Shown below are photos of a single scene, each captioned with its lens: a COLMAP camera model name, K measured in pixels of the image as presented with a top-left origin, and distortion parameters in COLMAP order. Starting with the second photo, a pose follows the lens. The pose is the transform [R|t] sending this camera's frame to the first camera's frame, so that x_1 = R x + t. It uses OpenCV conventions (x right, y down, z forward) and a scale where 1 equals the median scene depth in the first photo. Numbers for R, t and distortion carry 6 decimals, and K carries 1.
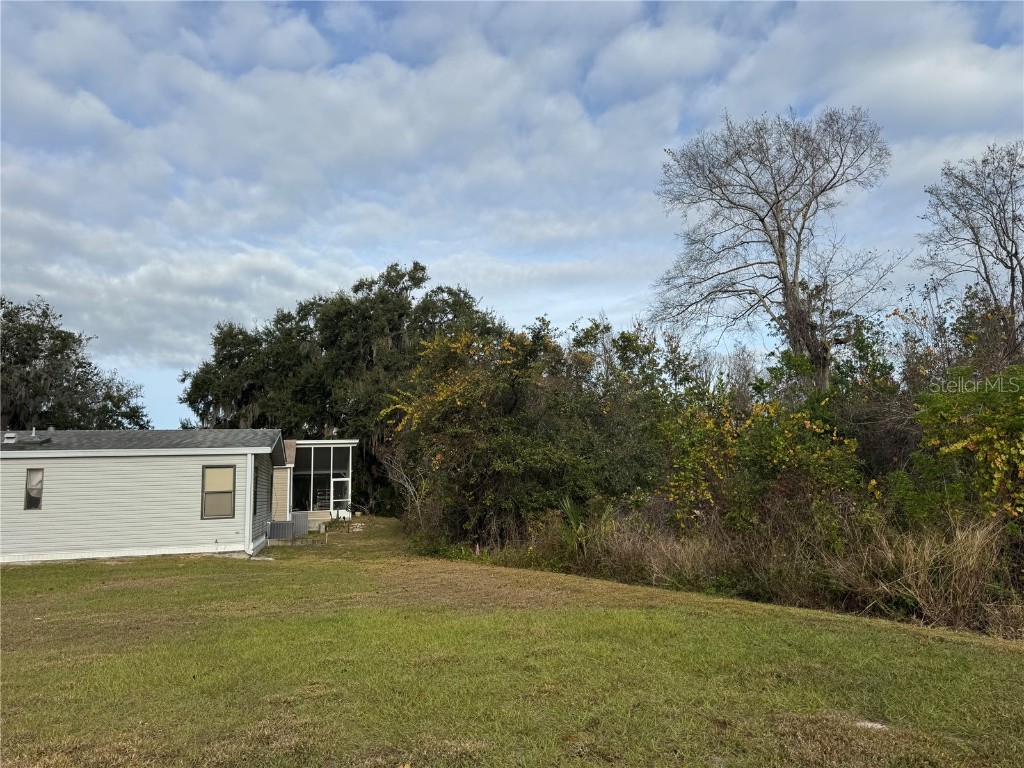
lens RADIAL K [[713.4, 0, 512.0], [0, 713.4, 384.0], [0, 0, 1]] dist [-0.000838, -0.001122]
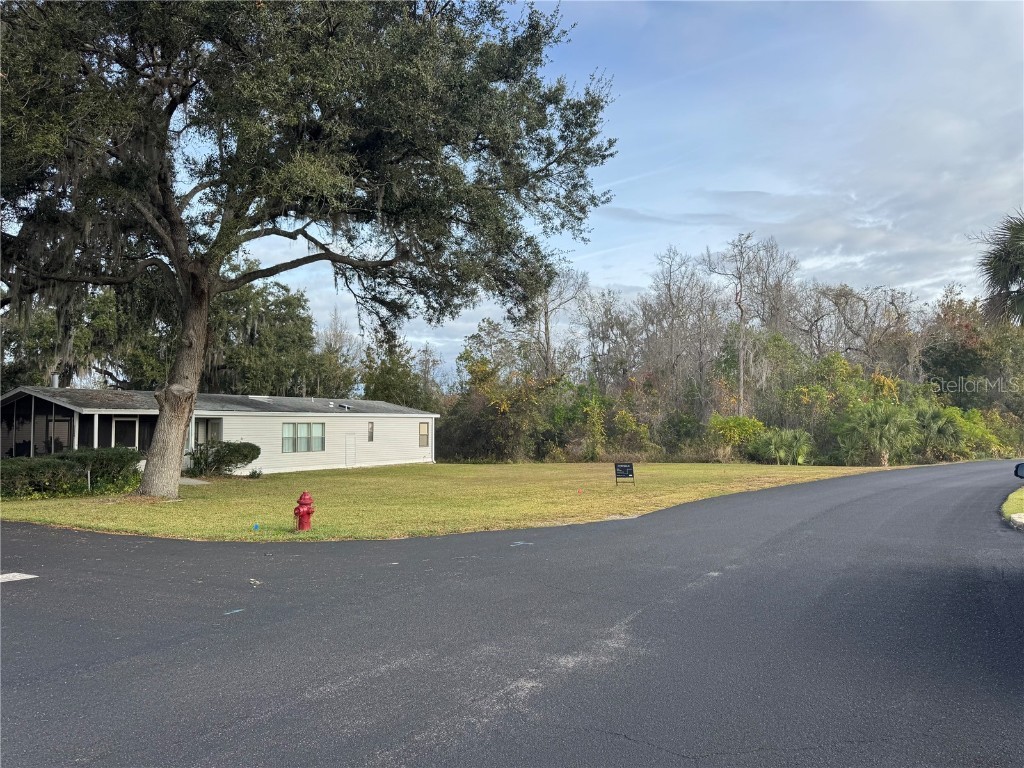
lens RADIAL K [[713.4, 0, 512.0], [0, 713.4, 384.0], [0, 0, 1]] dist [-0.000838, -0.001122]
pose [[0.742324, 0.069460, 0.666431, -1.640522], [-0.119721, 0.992357, 0.029924, -0.095377], [-0.659259, -0.101999, 0.744966, -0.750959]]
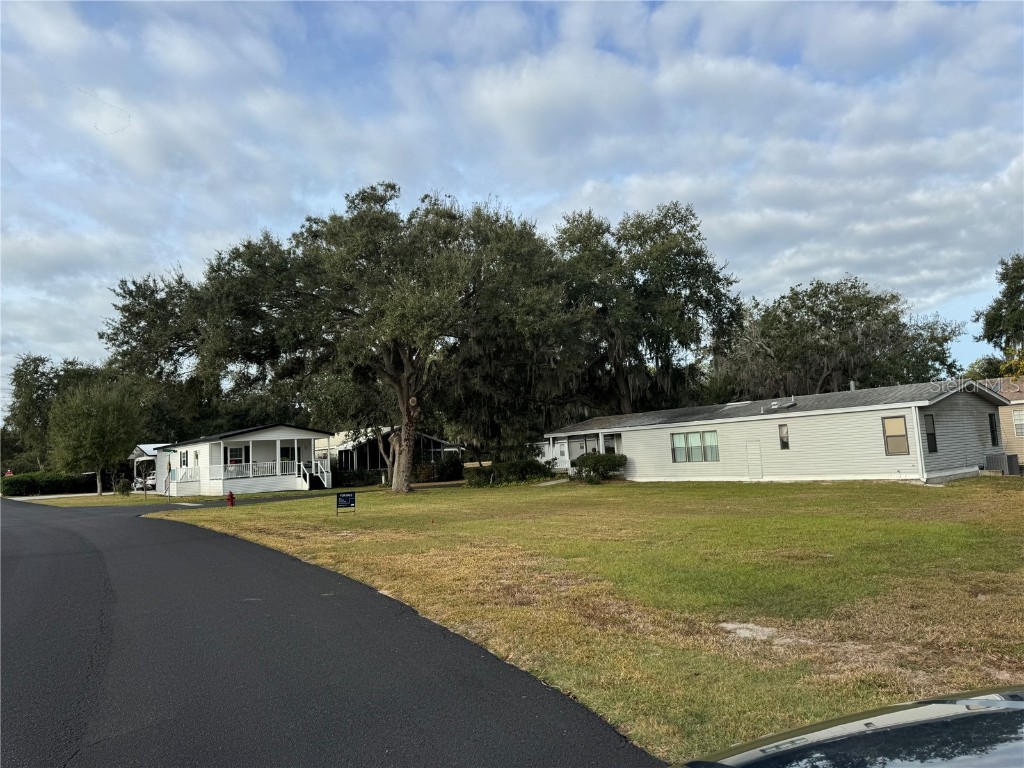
lens RADIAL K [[713.4, 0, 512.0], [0, 713.4, 384.0], [0, 0, 1]] dist [-0.000838, -0.001122]
pose [[0.411092, -0.081153, -0.907974, 0.526709], [0.177692, 0.984058, -0.007502, -0.065327], [0.894108, -0.158256, 0.418958, -0.207612]]
